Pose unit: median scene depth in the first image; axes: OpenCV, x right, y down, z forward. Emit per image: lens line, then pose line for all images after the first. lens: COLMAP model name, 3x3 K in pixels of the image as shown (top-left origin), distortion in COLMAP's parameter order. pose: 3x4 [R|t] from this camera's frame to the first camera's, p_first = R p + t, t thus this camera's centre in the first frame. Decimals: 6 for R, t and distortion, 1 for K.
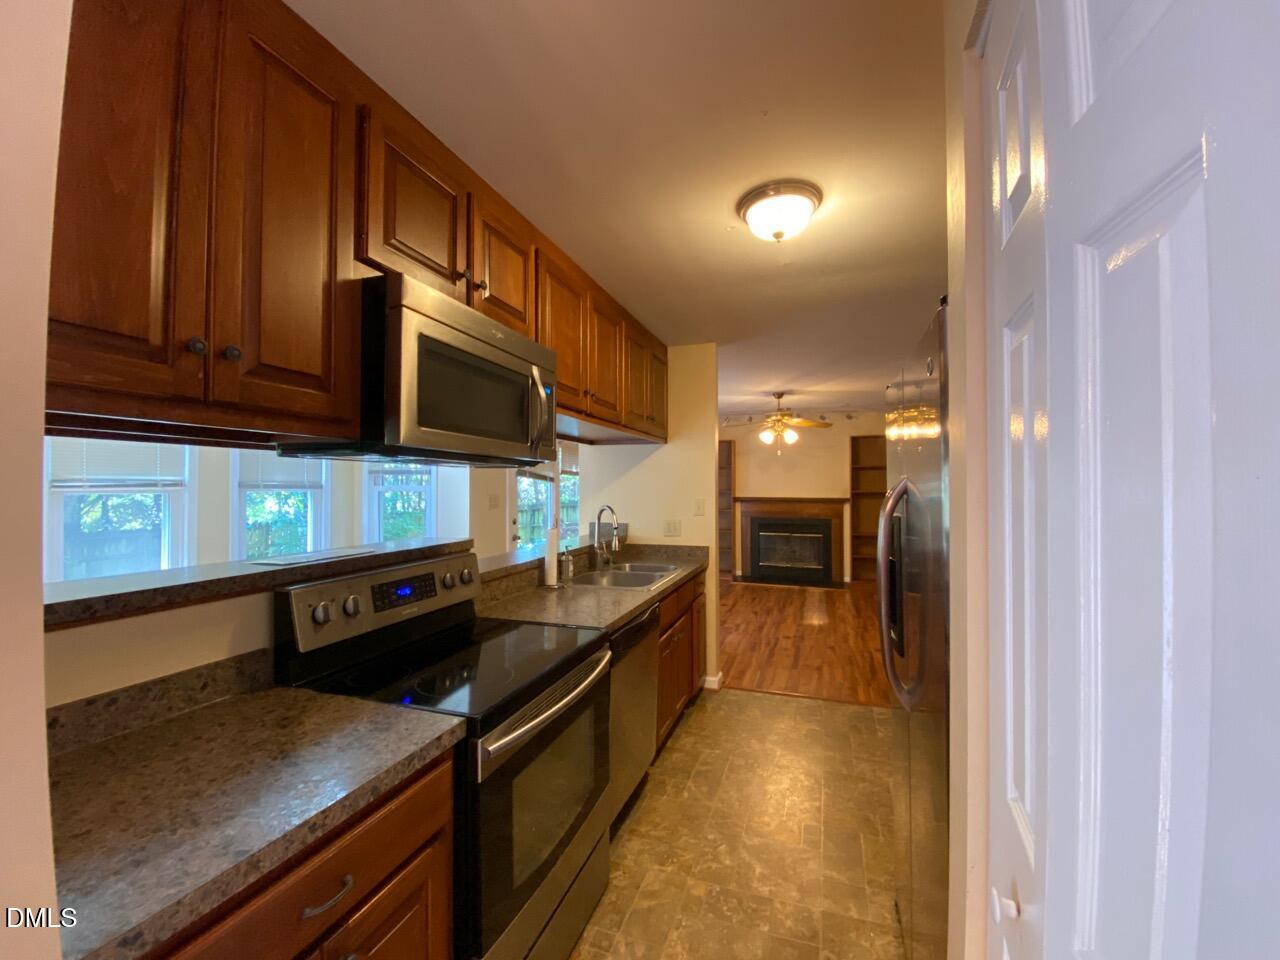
lens RADIAL K [[521.0, 0, 643.1], [0, 521.0, 480.8], [0, 0, 1]] dist [0.060121, -0.041669]
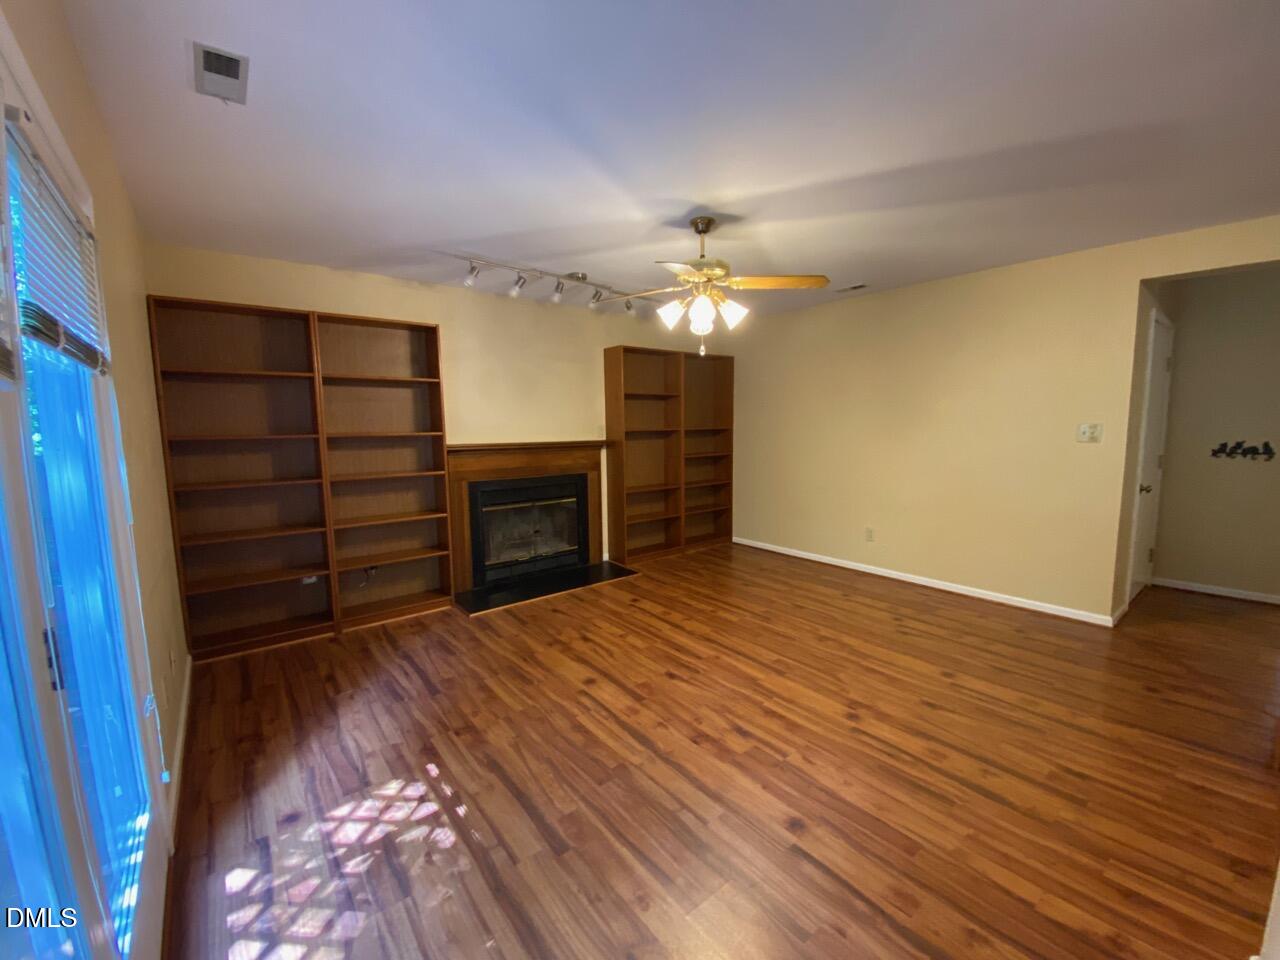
lens RADIAL K [[521.0, 0, 643.1], [0, 521.0, 480.8], [0, 0, 1]] dist [0.060121, -0.041669]
pose [[0.530221, -0.100485, 0.841884, -0.412067], [0.009621, 0.993601, 0.112534, 0.031332], [-0.847805, -0.051568, 0.527795, 1.636390]]
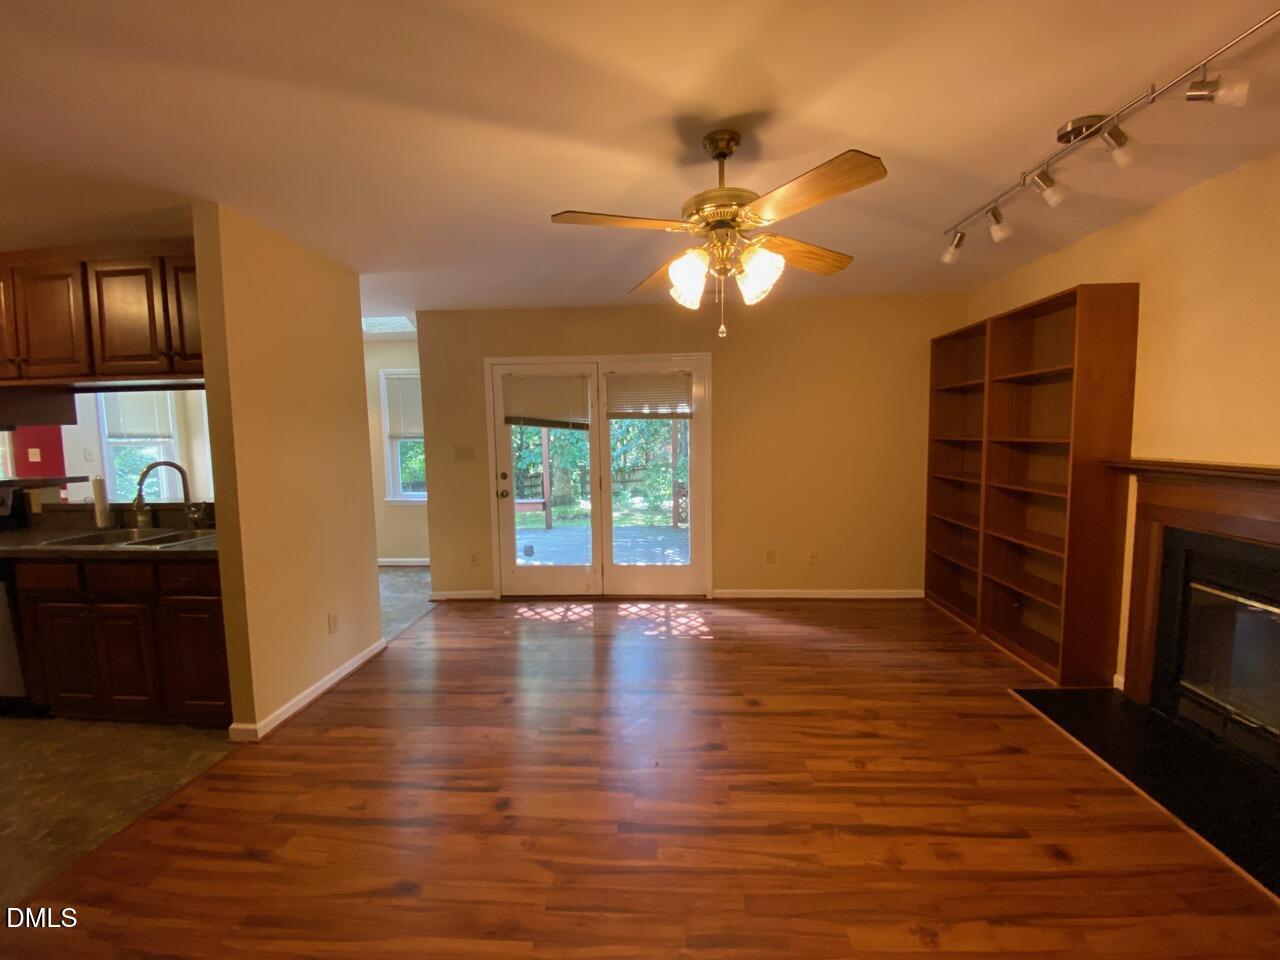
lens RADIAL K [[521.0, 0, 643.1], [0, 521.0, 480.8], [0, 0, 1]] dist [0.060121, -0.041669]
pose [[0.273384, 0.076391, -0.958867, 1.214370], [0.024545, 0.995963, 0.086345, 0.029043], [0.961592, -0.047140, 0.270406, 1.797350]]
